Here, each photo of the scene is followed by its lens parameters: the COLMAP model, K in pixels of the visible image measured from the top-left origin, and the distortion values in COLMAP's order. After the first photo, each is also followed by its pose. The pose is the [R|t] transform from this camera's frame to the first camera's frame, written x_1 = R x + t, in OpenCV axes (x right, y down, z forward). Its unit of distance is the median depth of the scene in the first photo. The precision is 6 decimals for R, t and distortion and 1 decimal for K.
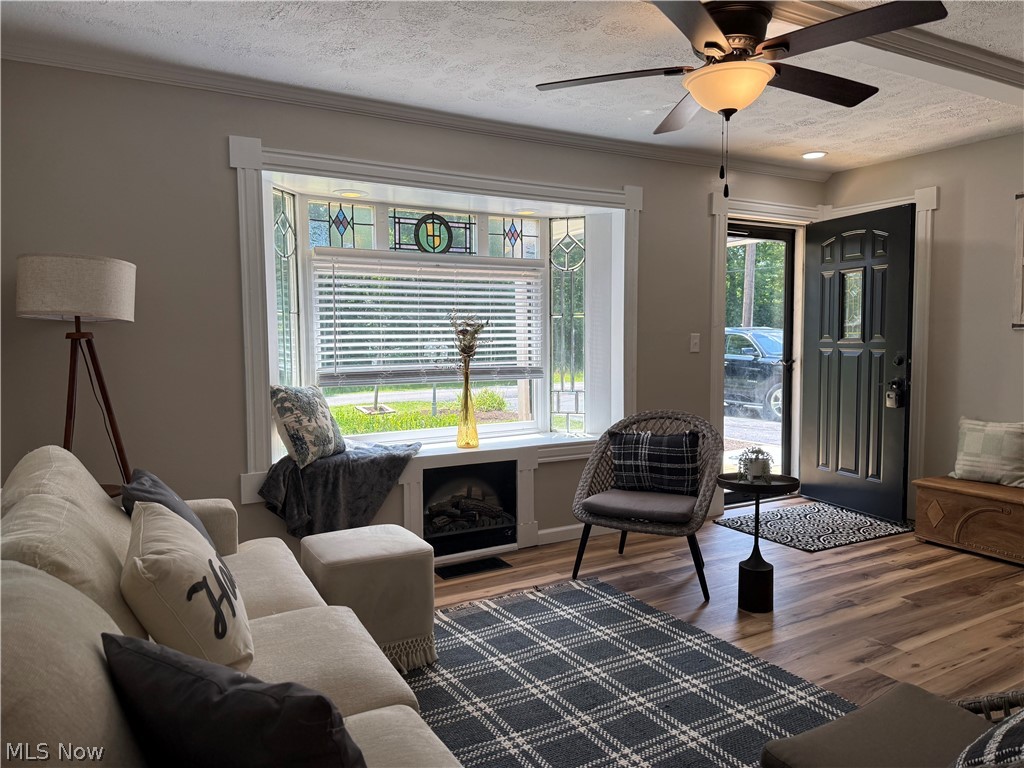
lens RADIAL K [[727.1, 0, 535.6], [0, 727.1, 380.6], [0, 0, 1]] dist [0.080997, -0.077935]
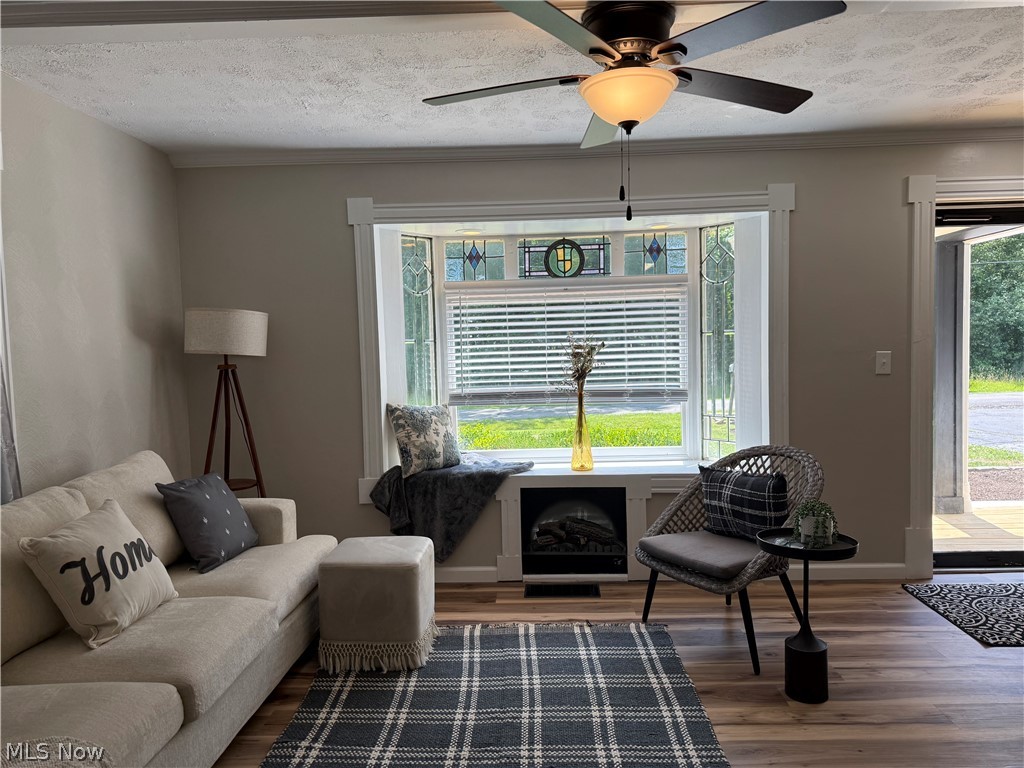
lens RADIAL K [[727.1, 0, 483.8], [0, 727.1, 380.7], [0, 0, 1]] dist [0.080997, -0.077935]
pose [[0.845720, 0.010872, -0.533516, 0.377272], [-0.015185, 0.999878, -0.003696, -0.029048], [0.533411, 0.011227, 0.845782, 0.094377]]
